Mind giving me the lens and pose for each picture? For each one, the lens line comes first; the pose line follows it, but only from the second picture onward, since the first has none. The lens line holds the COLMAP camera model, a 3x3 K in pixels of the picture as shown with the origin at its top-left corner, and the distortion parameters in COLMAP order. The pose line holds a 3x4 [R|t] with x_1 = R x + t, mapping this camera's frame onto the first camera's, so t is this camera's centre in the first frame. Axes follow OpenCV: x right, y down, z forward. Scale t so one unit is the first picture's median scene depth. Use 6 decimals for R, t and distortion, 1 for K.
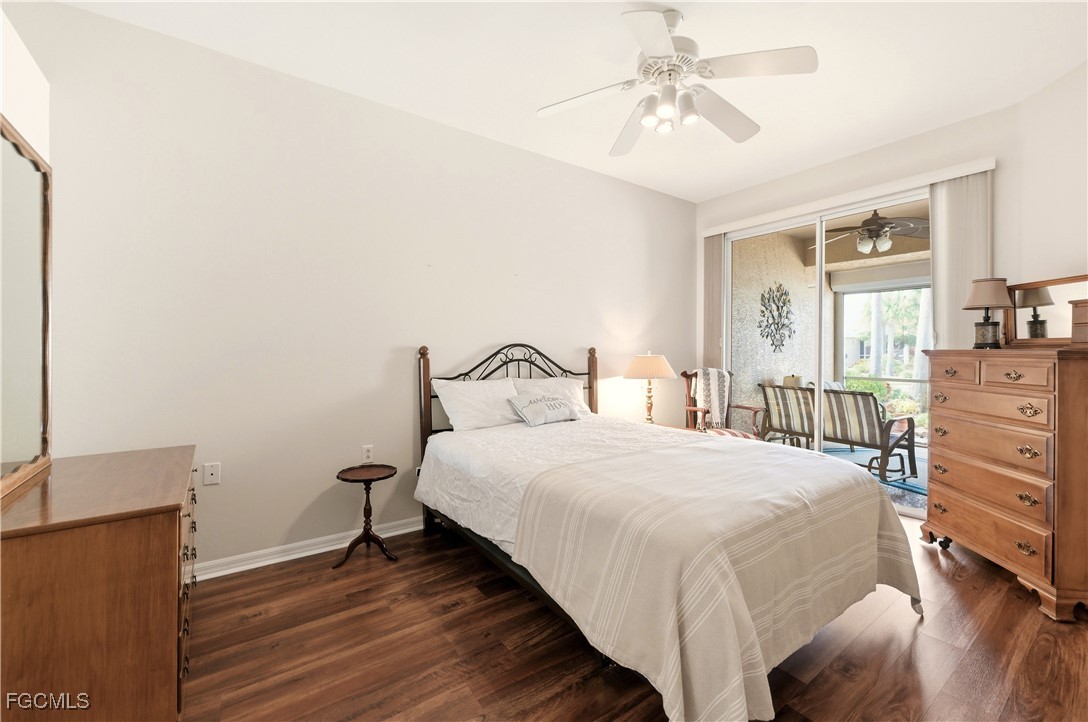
lens RADIAL K [[450.2, 0, 546.3], [0, 450.2, 352.1], [0, 0, 1]] dist [-0.003388, -0.000036]
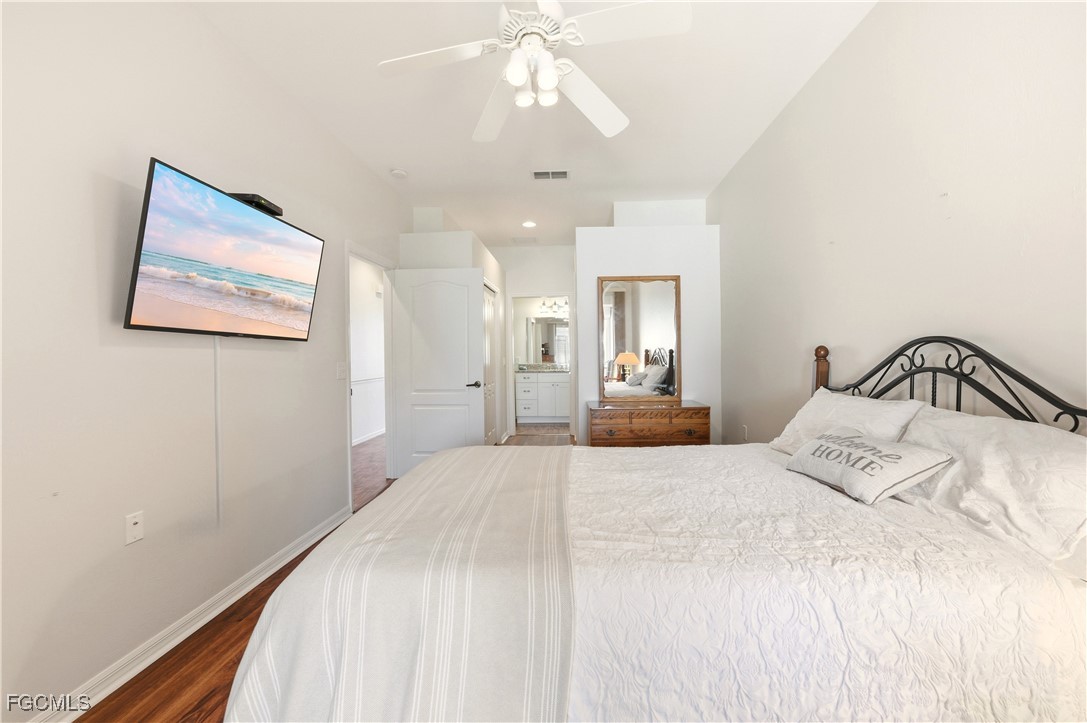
lens RADIAL K [[449.7, 0, 545.8], [0, 449.7, 352.6], [0, 0, 1]] dist [-0.003388, -0.000036]
pose [[-0.625729, -0.002559, -0.780036, 0.599538], [-0.001250, 0.999997, -0.002278, 0.000447], [0.780040, -0.000450, -0.625730, 0.982274]]
